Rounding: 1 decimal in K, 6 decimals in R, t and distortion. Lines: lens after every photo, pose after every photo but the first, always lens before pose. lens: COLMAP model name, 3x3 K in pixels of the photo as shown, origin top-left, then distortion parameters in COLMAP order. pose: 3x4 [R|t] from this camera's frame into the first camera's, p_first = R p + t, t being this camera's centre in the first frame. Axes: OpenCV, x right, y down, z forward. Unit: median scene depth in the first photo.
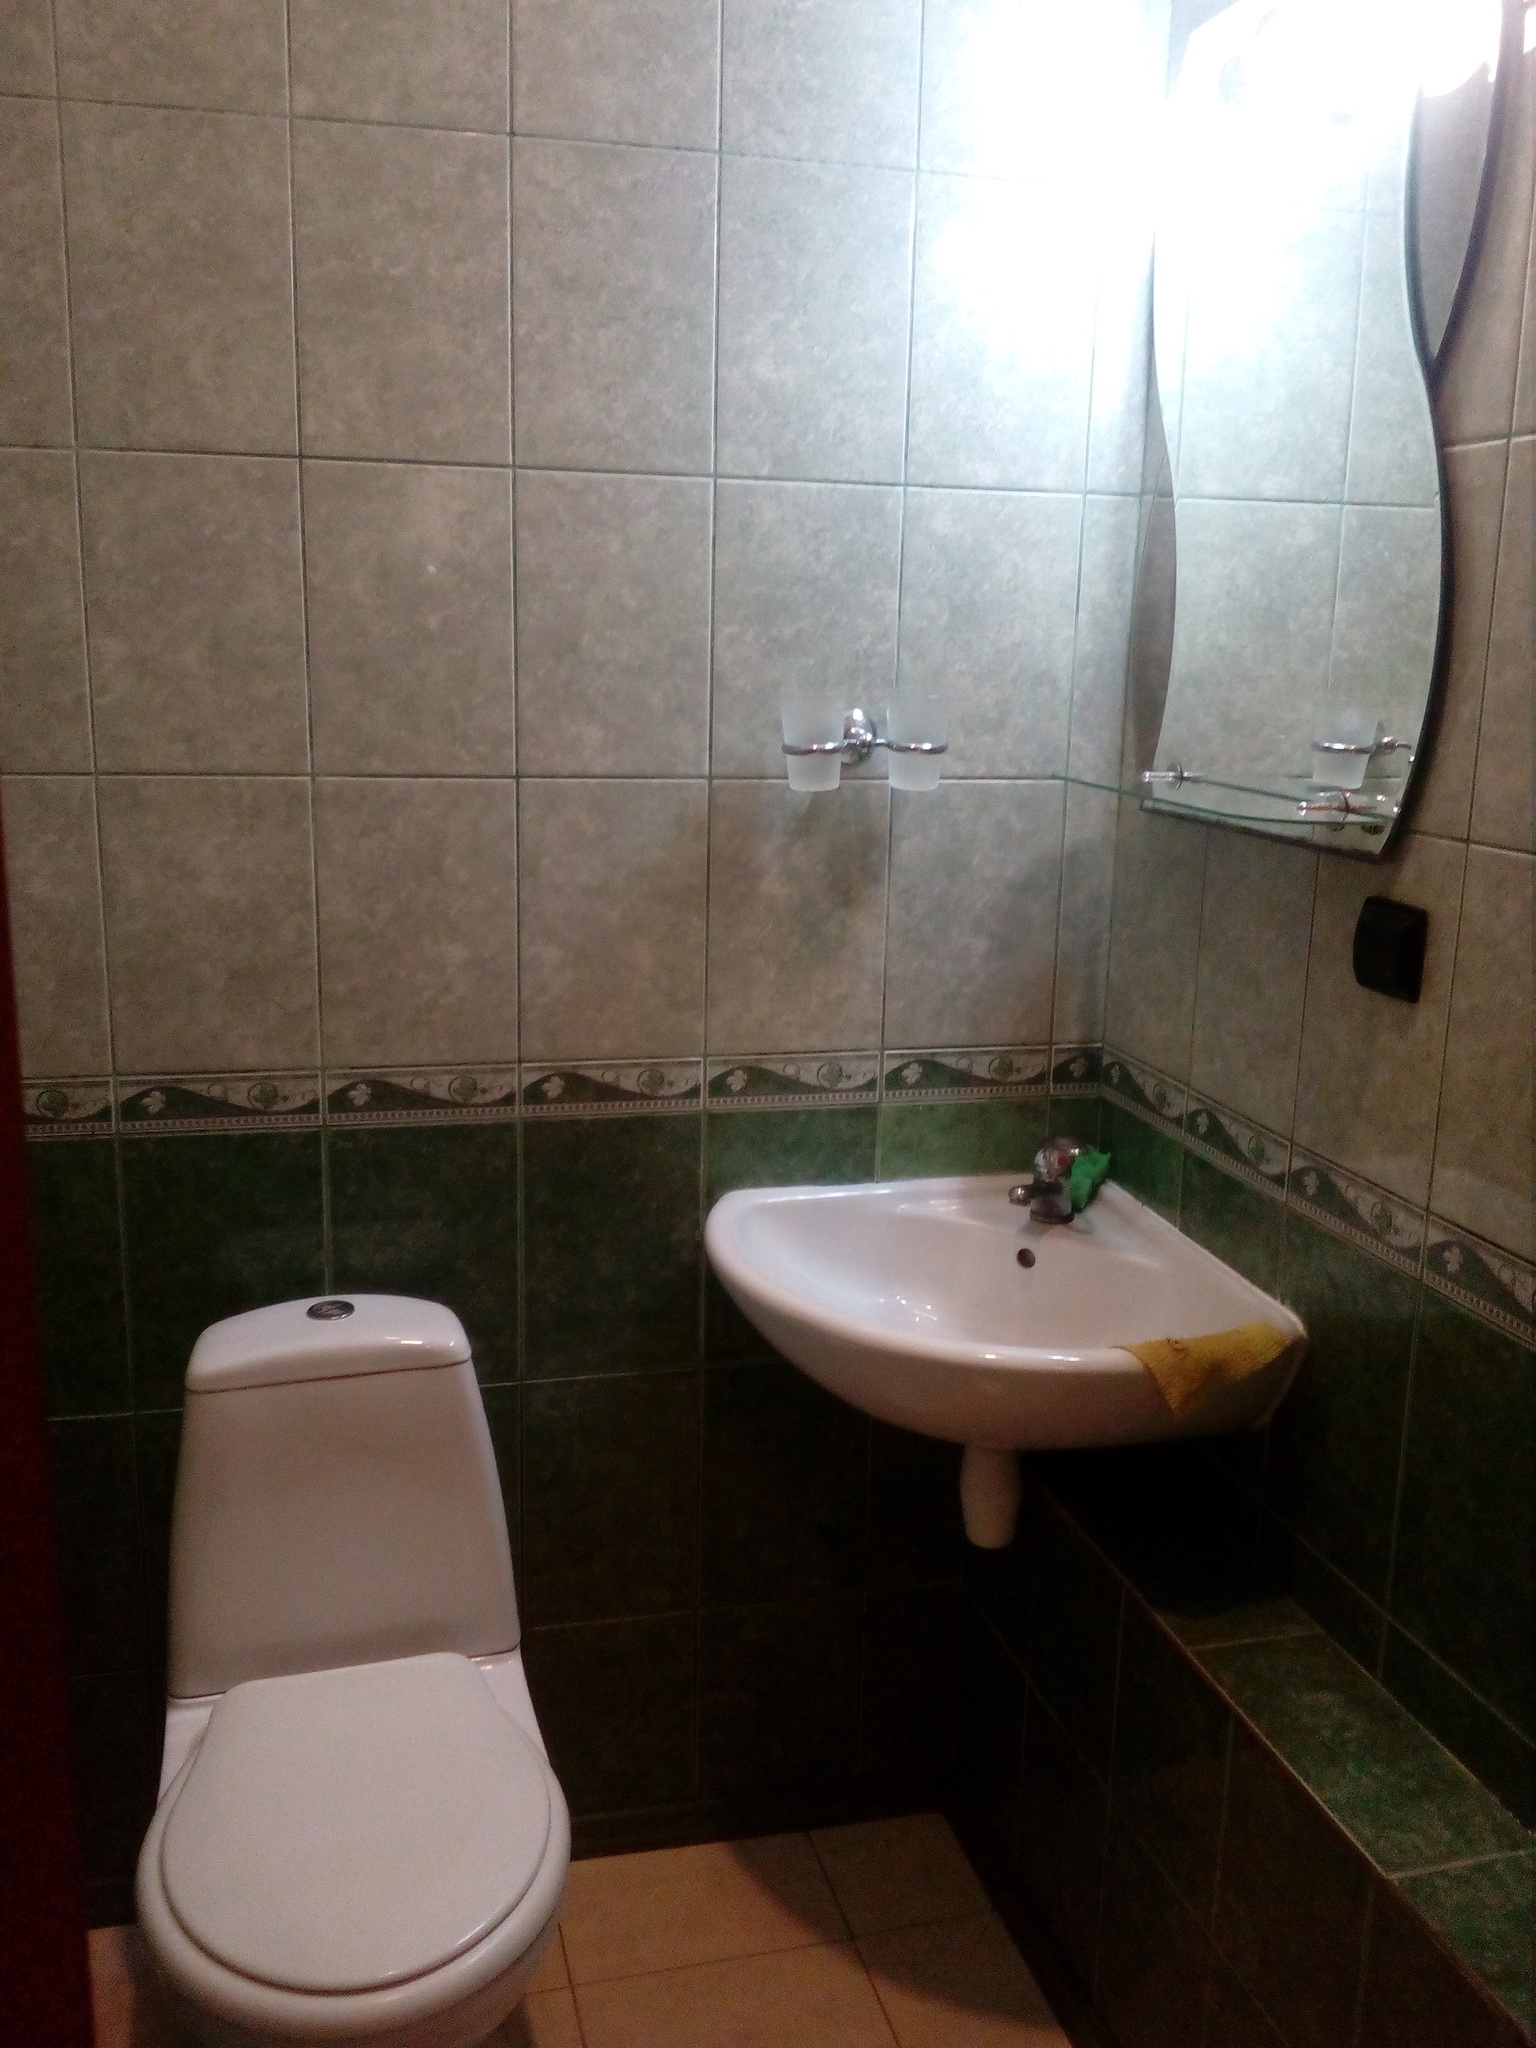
lens RADIAL K [[1709.4, 0, 765.2], [0, 1709.4, 1025.5], [0, 0, 1]] dist [0.020513, -0.089013]
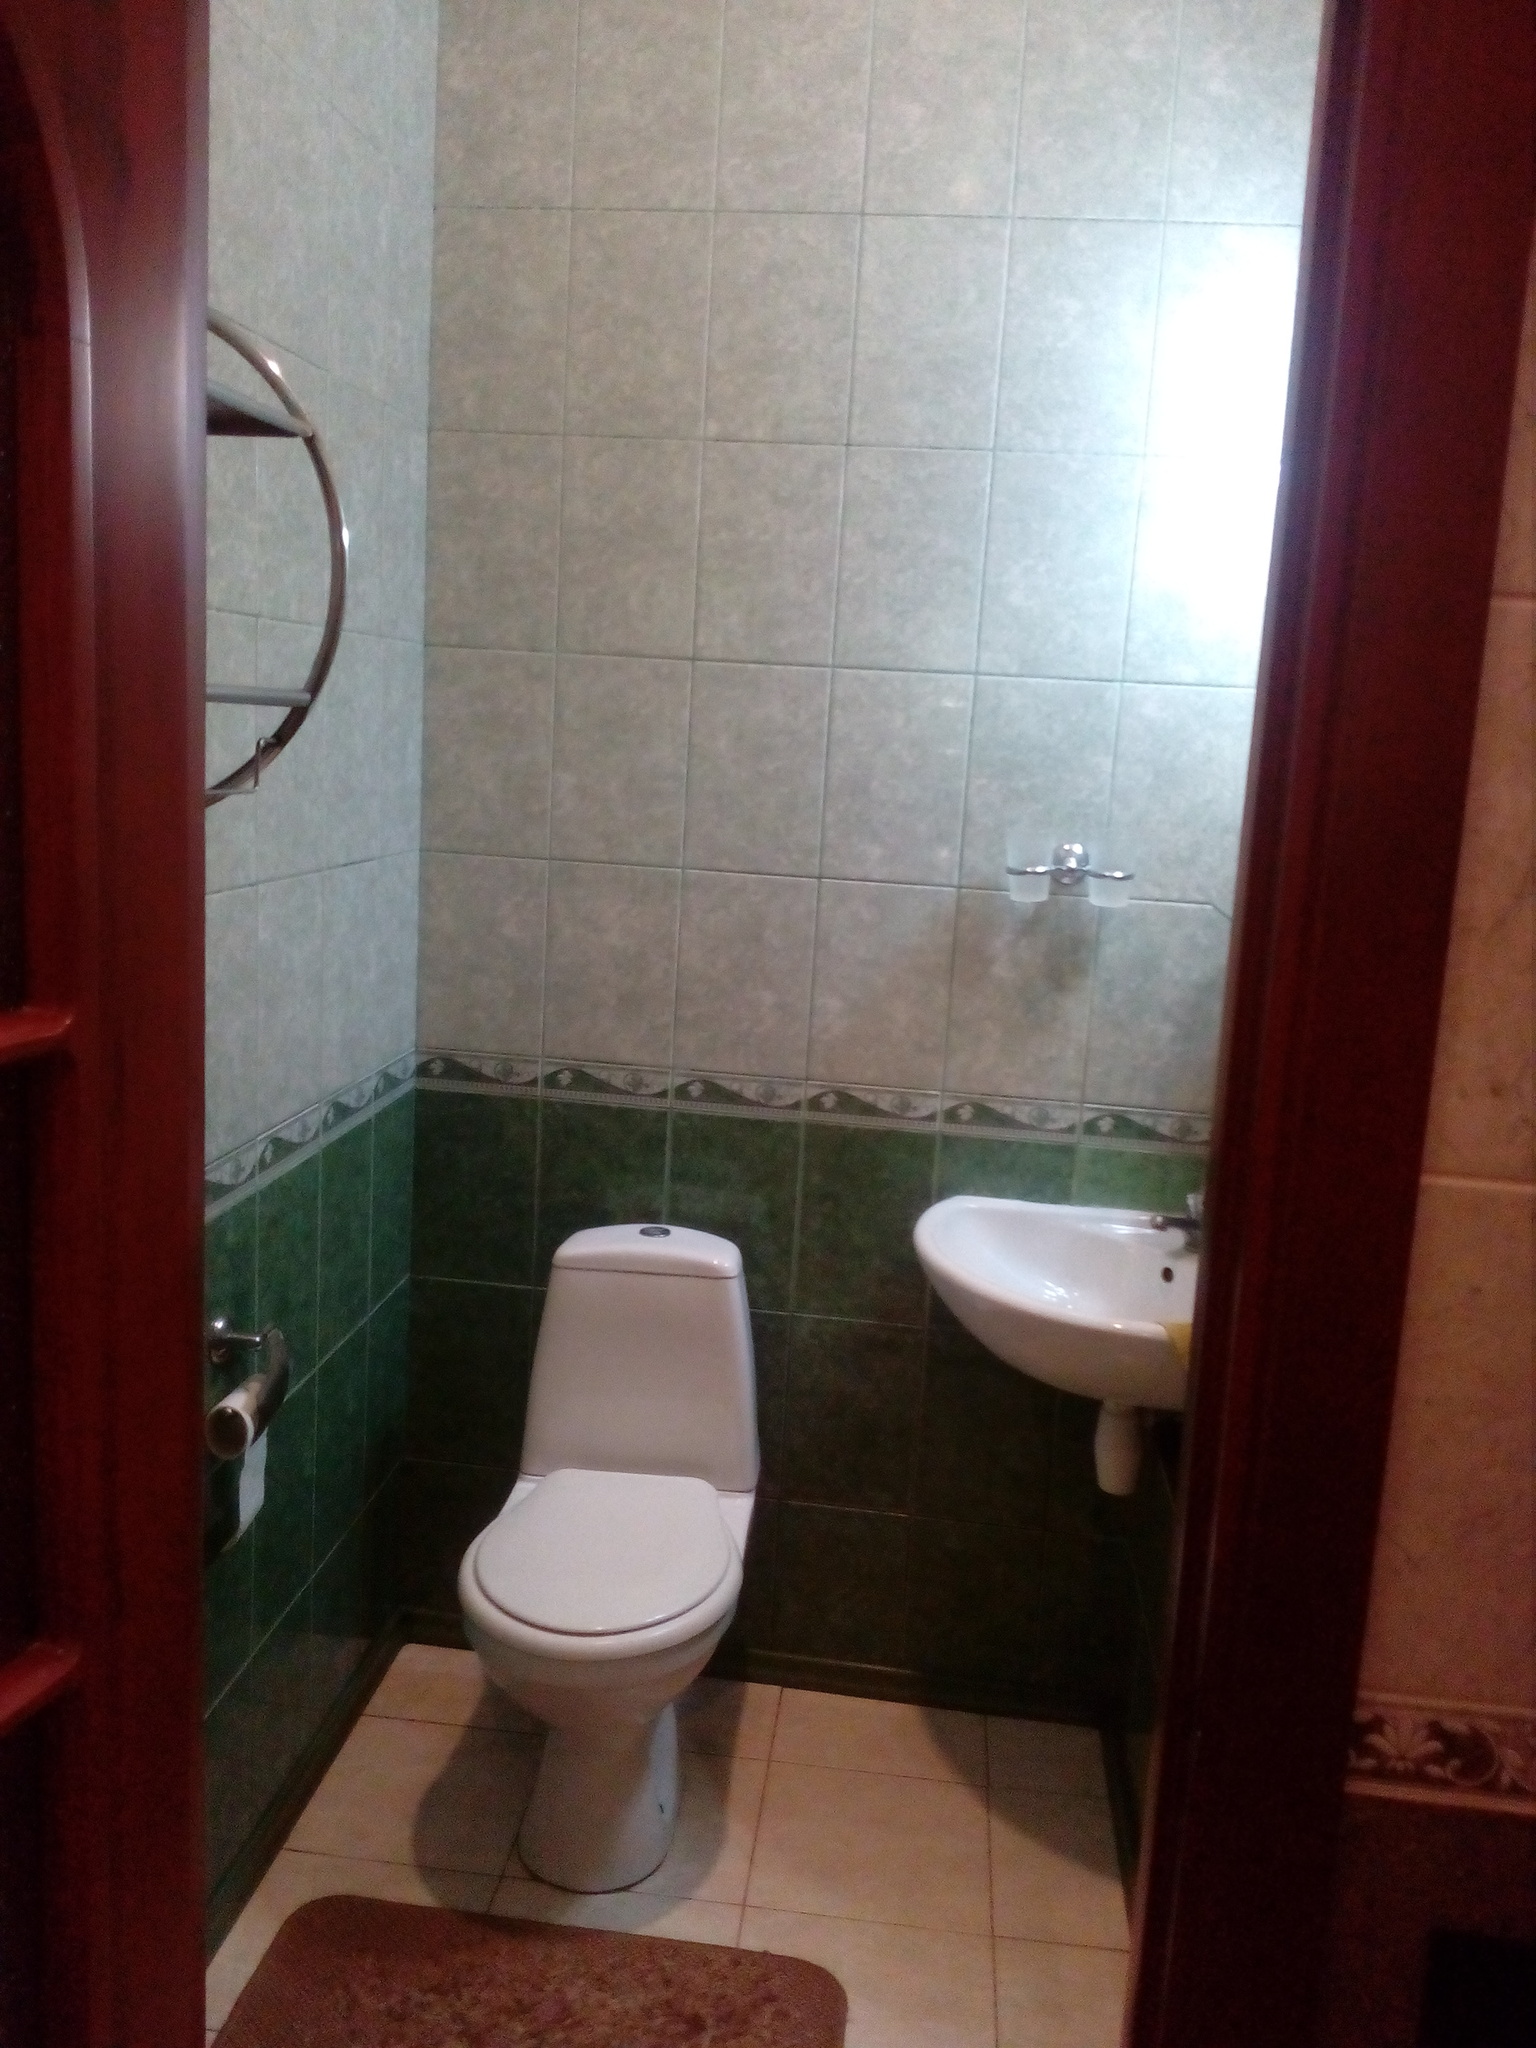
lens RADIAL K [[1709.4, 0, 769.9], [0, 1709.4, 1039.3], [0, 0, 1]] dist [0.020513, -0.089013]
pose [[0.931090, 0.092384, -0.352897, 0.336346], [-0.114361, 0.992556, -0.041894, 0.053315], [0.346400, 0.079364, 0.934724, -0.341909]]
